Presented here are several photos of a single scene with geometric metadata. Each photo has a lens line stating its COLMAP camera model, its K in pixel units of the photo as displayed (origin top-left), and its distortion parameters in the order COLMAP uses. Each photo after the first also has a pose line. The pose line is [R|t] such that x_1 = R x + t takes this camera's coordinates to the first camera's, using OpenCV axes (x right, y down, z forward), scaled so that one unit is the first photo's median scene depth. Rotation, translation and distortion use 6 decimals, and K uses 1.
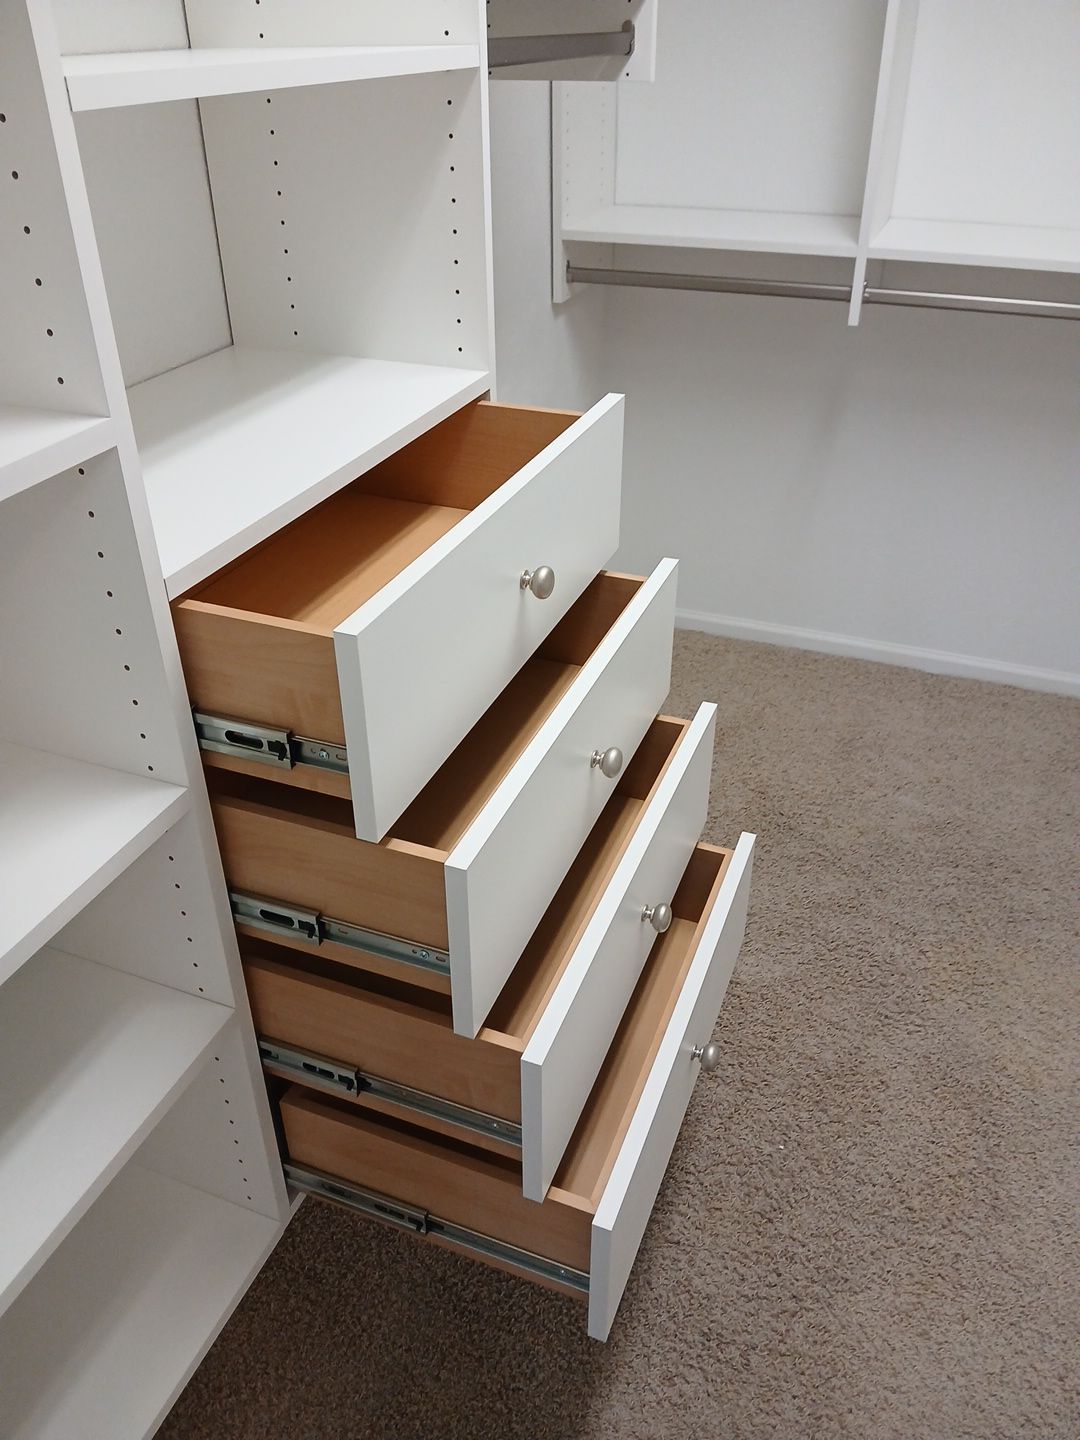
lens RADIAL K [[1102.0, 0, 530.7], [0, 1102.0, 691.6], [0, 0, 1]] dist [-0.001665, -0.038018]
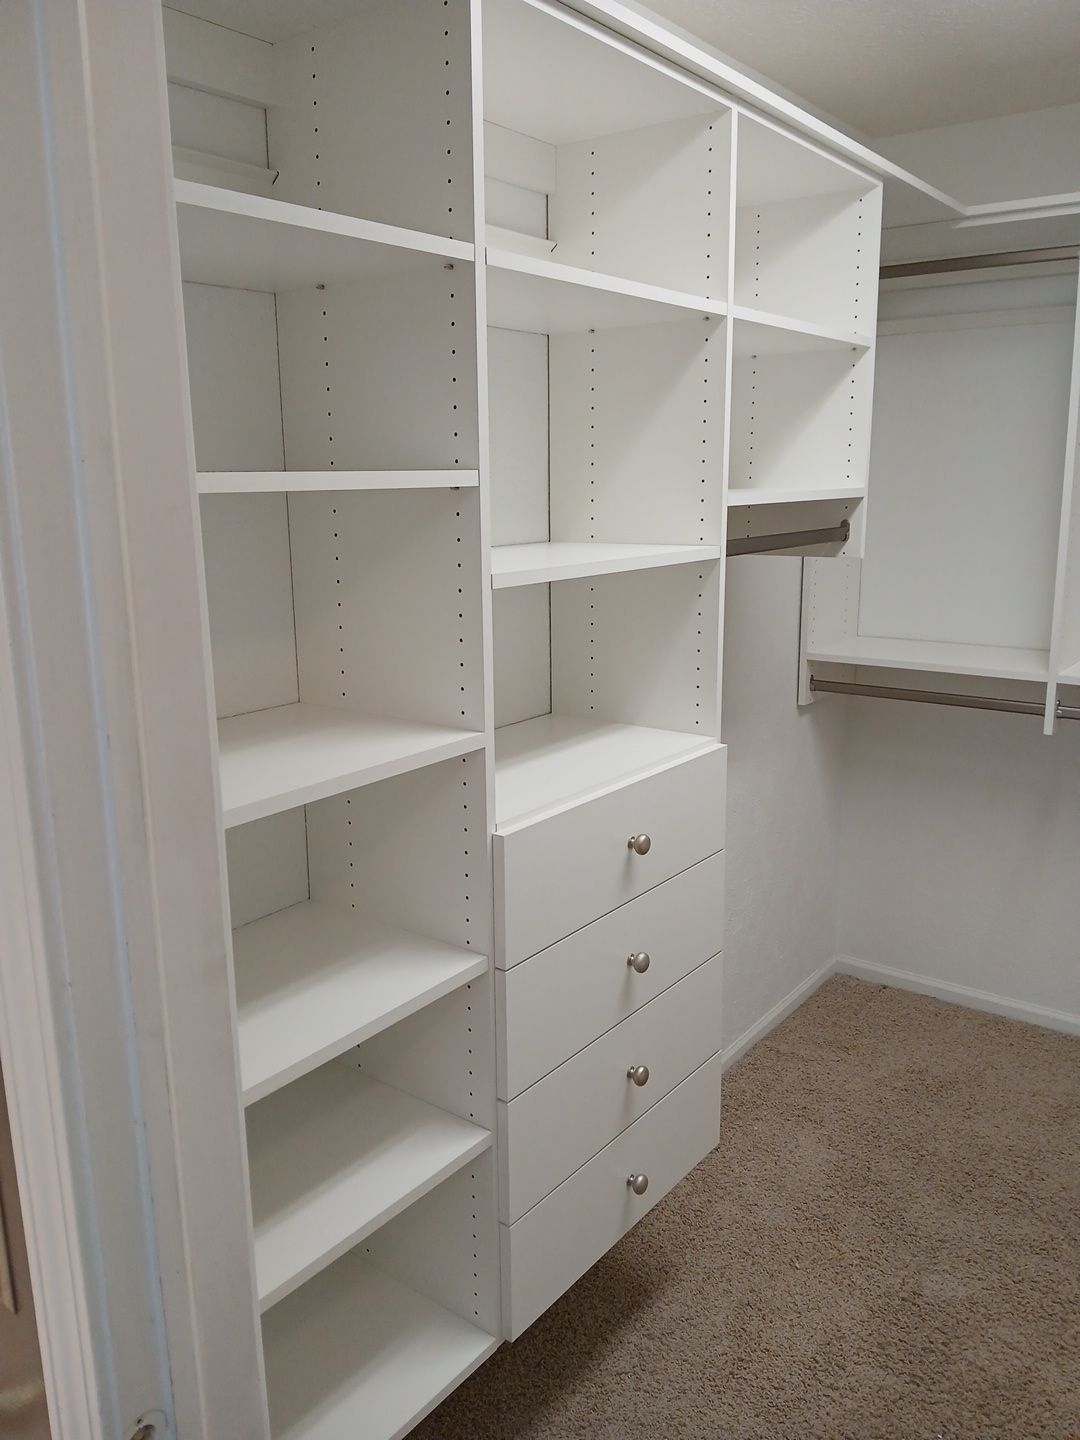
lens RADIAL K [[1102.0, 0, 541.3], [0, 1102.0, 713.0], [0, 0, 1]] dist [-0.001665, -0.038018]
pose [[0.962901, 0.053270, -0.264543, 0.078408], [-0.137717, 0.940056, -0.311976, 0.108370], [0.232066, 0.336835, 0.912517, -0.264698]]
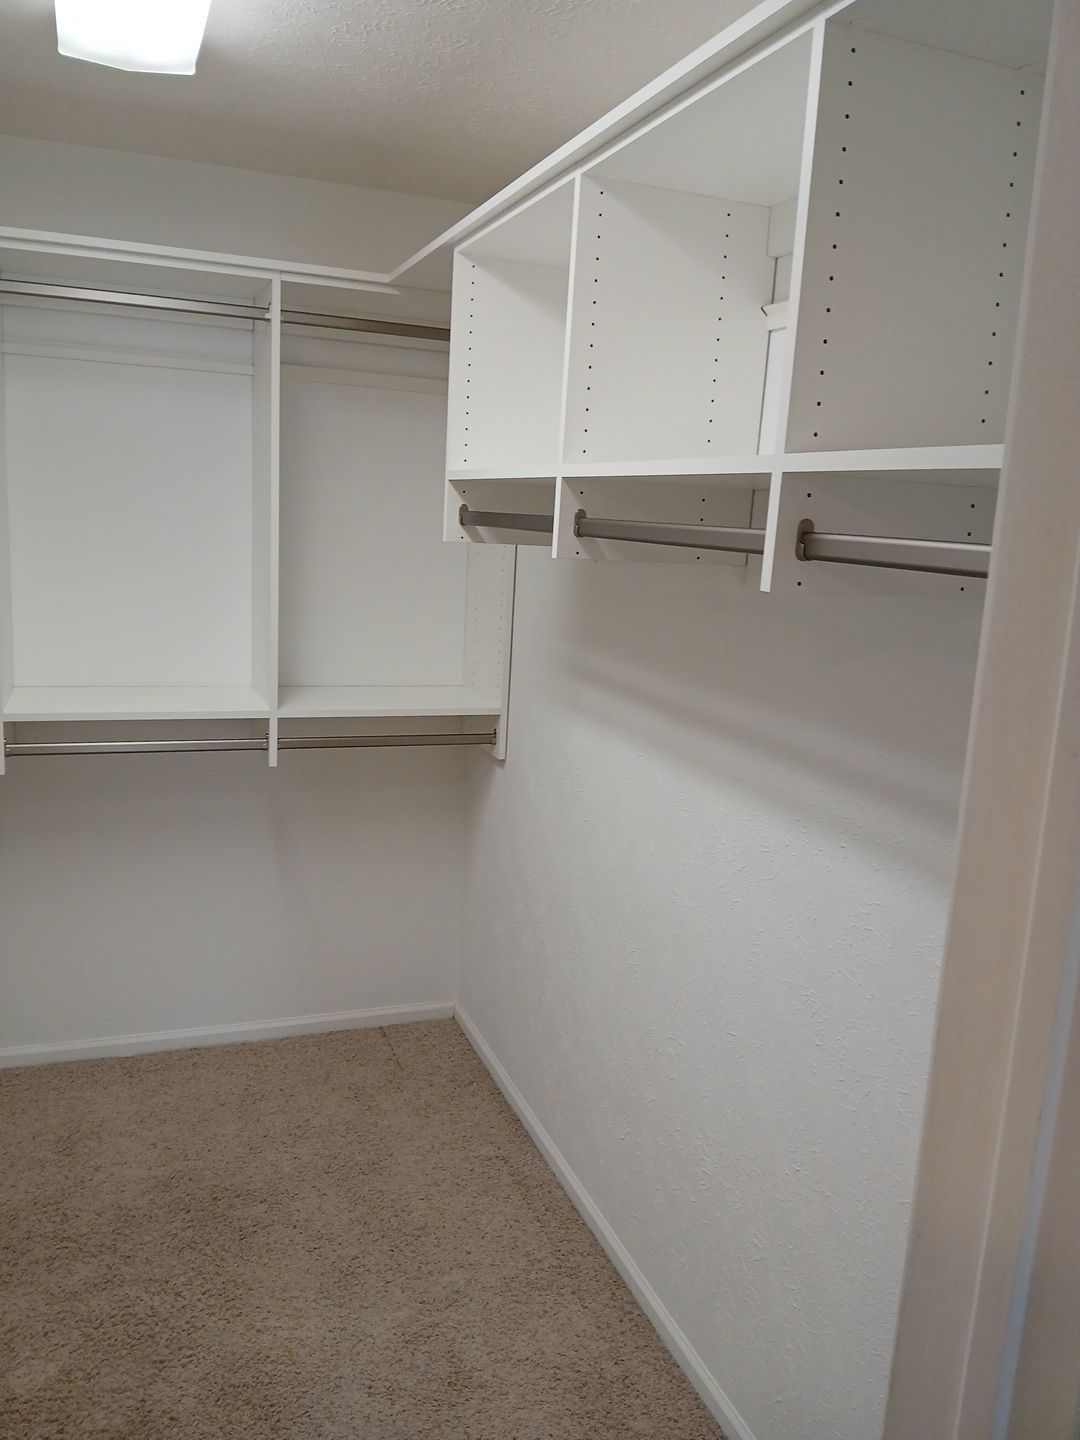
lens RADIAL K [[1102.0, 0, 523.3], [0, 1102.0, 704.7], [0, 0, 1]] dist [-0.001665, -0.038018]
pose [[0.732720, -0.069408, 0.676981, -0.098556], [0.301633, 0.924855, -0.231646, 0.045574], [-0.610032, 0.373932, 0.698596, -0.216785]]
